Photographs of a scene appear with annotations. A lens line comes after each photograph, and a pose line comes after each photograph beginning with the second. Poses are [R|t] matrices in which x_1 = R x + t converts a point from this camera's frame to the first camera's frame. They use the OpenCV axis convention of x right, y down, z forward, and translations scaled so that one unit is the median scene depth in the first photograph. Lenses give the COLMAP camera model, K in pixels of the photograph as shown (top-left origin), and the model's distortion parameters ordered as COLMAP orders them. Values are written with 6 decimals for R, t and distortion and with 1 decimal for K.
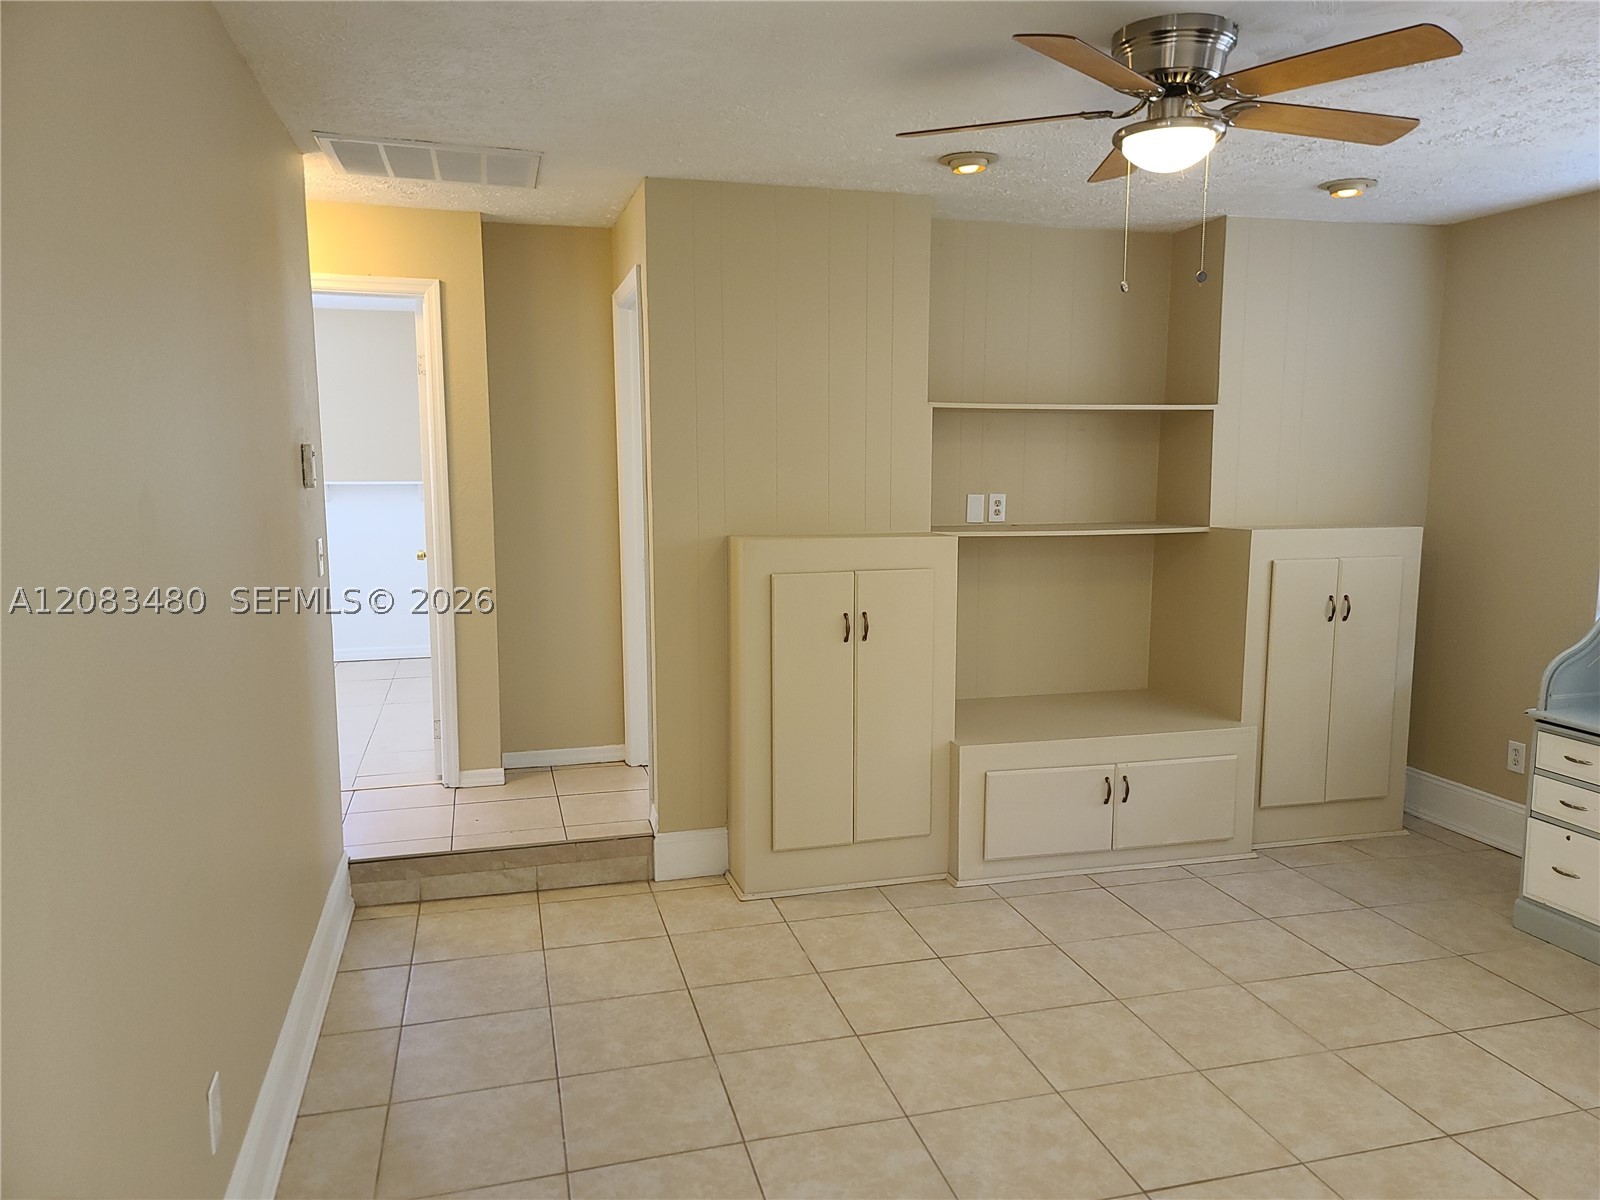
lens RADIAL K [[1162.8, 0, 815.4], [0, 1162.8, 619.6], [0, 0, 1]] dist [0.055265, -0.032908]
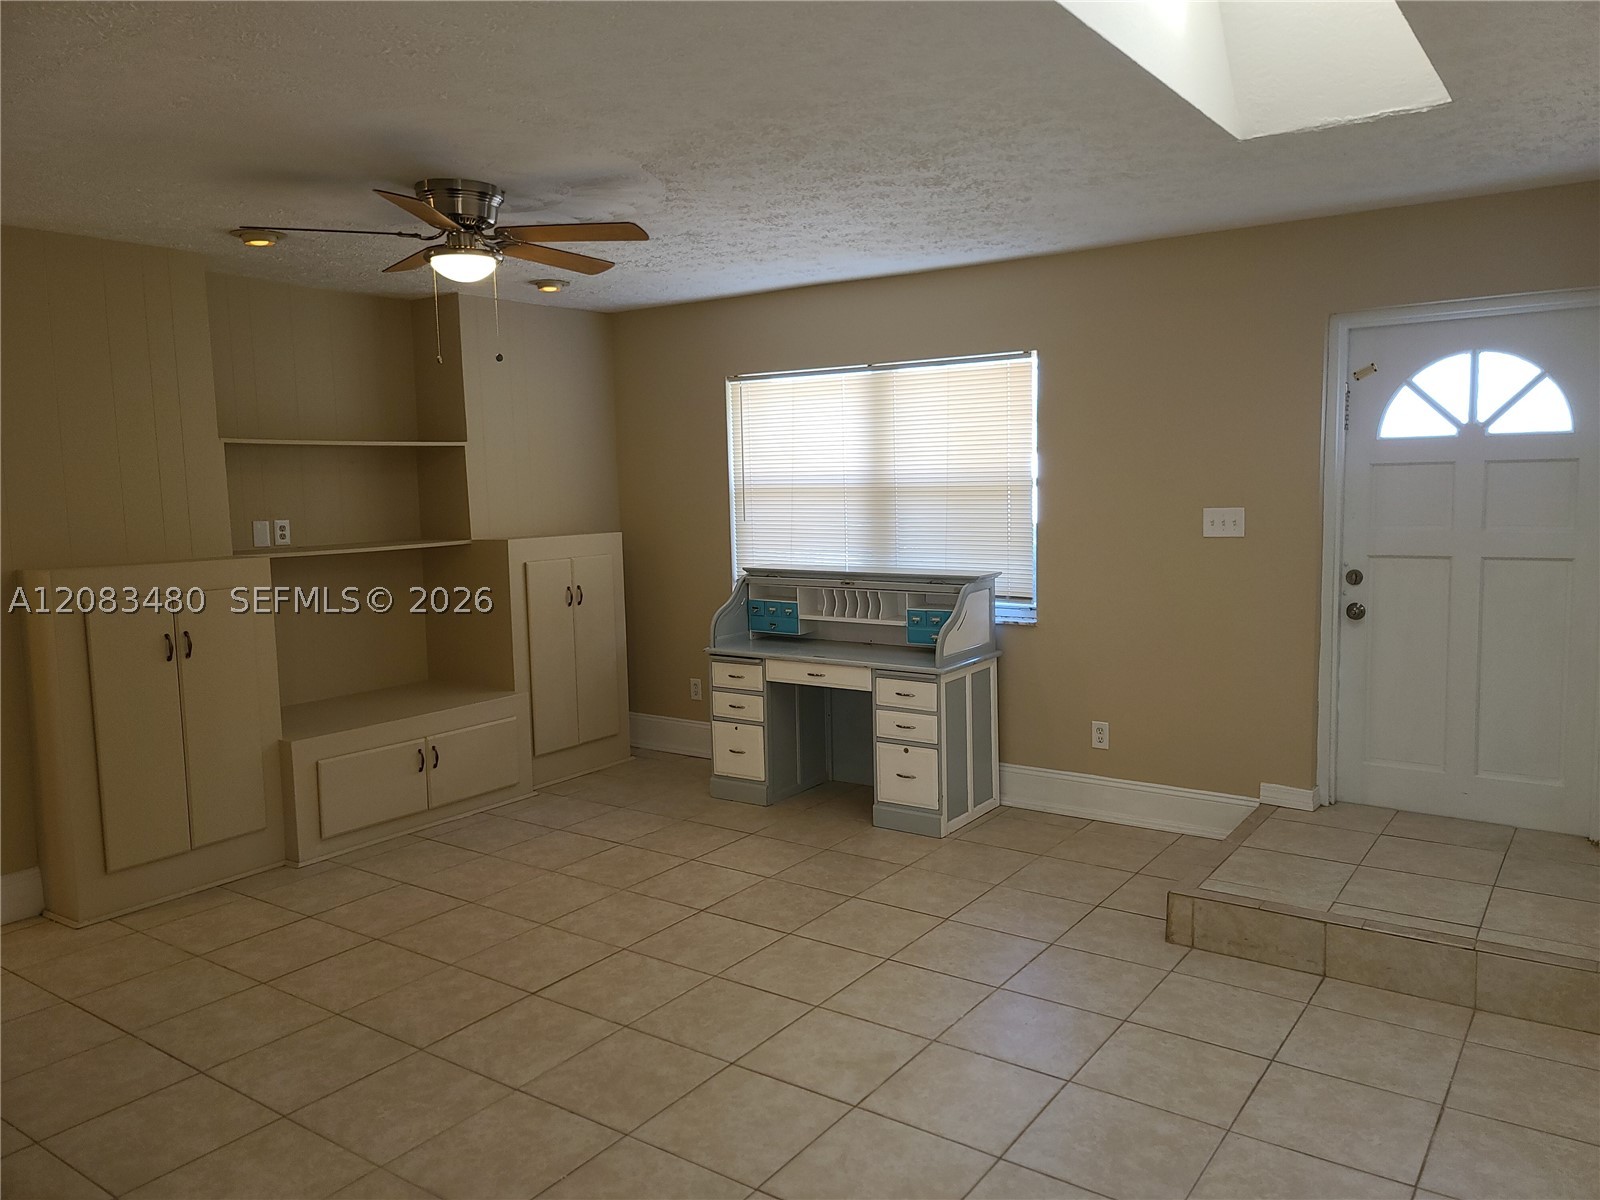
lens RADIAL K [[1162.8, 0, 802.7], [0, 1162.8, 598.4], [0, 0, 1]] dist [0.055265, -0.032908]
pose [[0.782209, -0.083496, 0.617395, -0.184035], [0.109559, 0.993971, -0.004382, 0.030741], [-0.613307, 0.071069, 0.786641, -0.214084]]
